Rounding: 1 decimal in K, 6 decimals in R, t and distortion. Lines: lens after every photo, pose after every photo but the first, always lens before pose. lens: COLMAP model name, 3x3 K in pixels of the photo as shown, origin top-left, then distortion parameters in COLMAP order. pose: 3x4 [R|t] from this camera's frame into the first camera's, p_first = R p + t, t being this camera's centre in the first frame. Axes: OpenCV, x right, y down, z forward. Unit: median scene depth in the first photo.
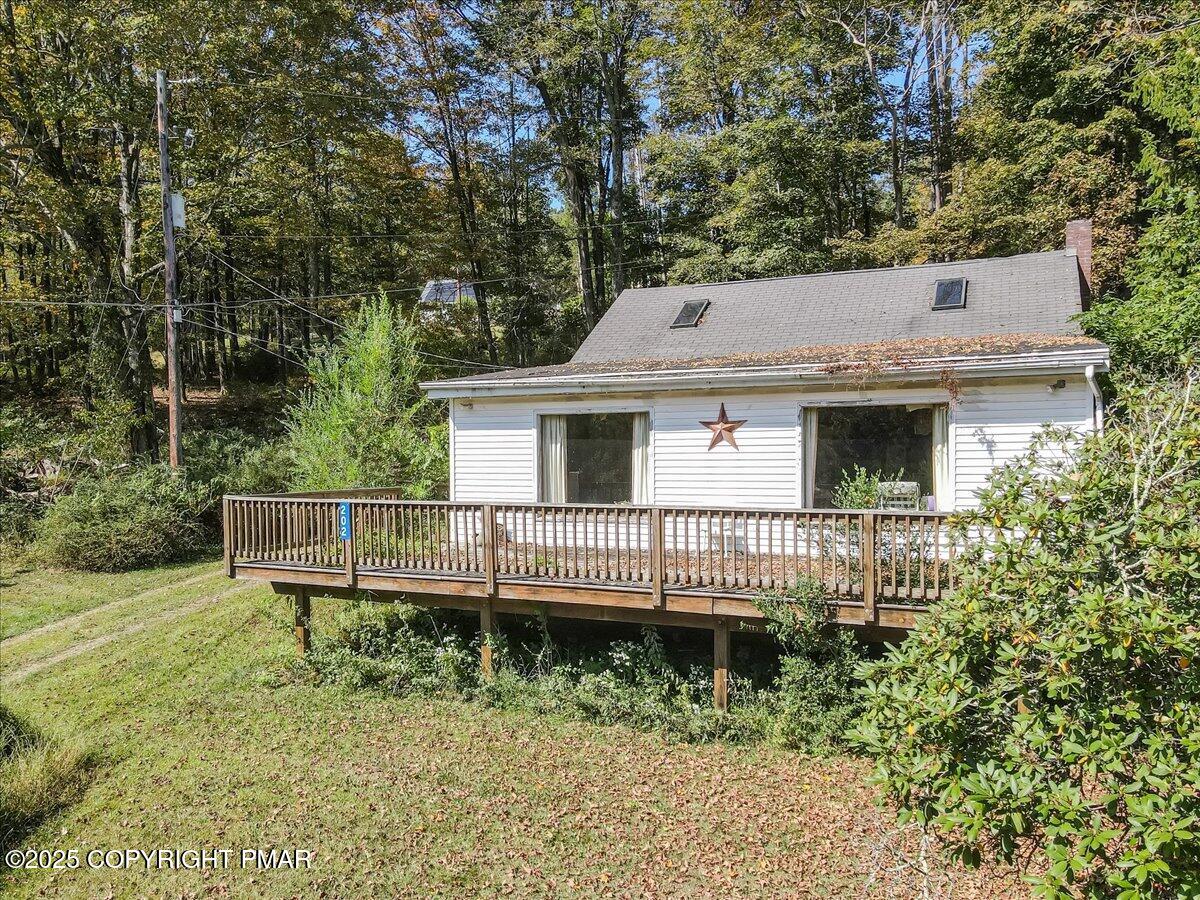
lens RADIAL K [[901.7, 0, 598.3], [0, 901.7, 476.9], [0, 0, 1]] dist [0.012760, 0.004990]
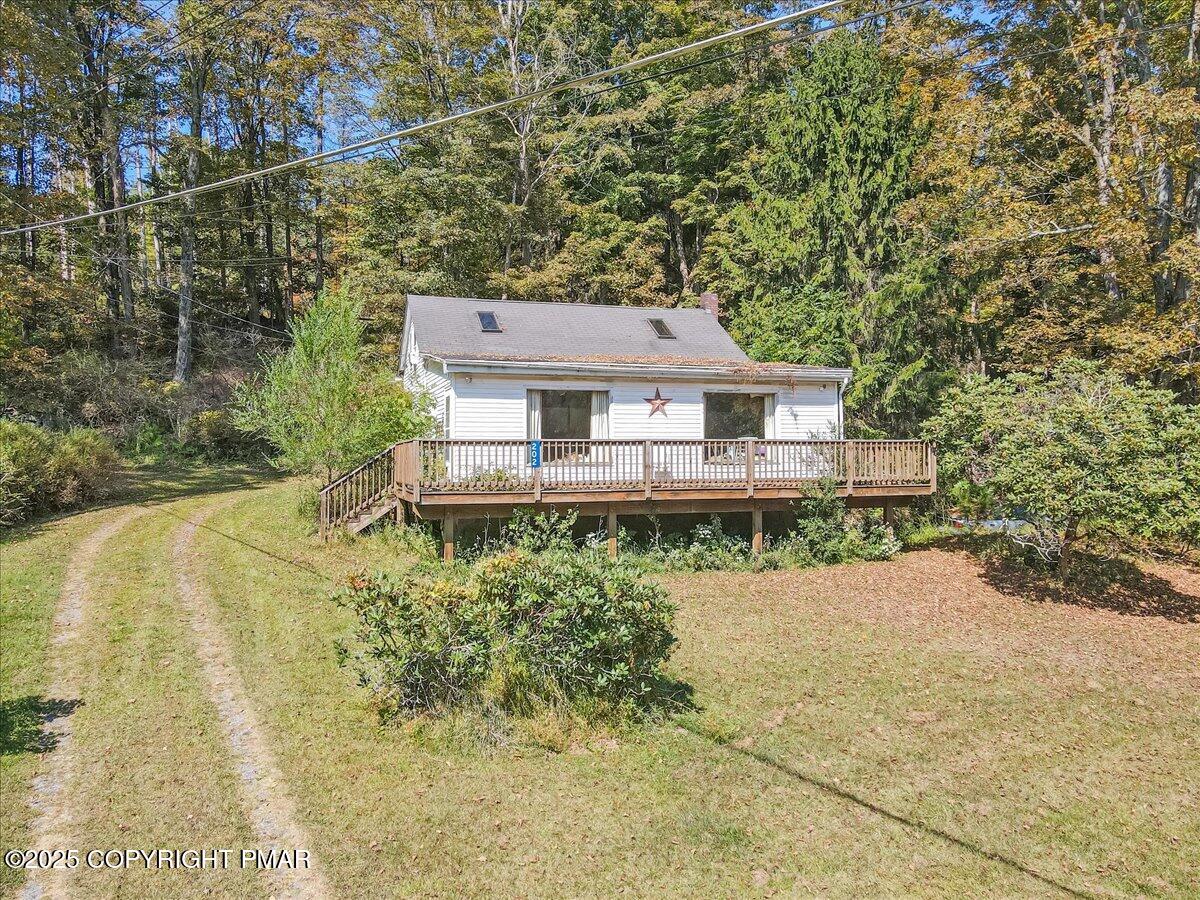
lens RADIAL K [[881.1, 0, 595.3], [0, 881.1, 441.7], [0, 0, 1]] dist [0.001523, 0.015988]
pose [[0.731700, 0.015933, 0.681441, -1.000318], [0.017472, 0.998960, -0.042118, 0.077370], [-0.681403, 0.042724, 0.730660, -0.049335]]
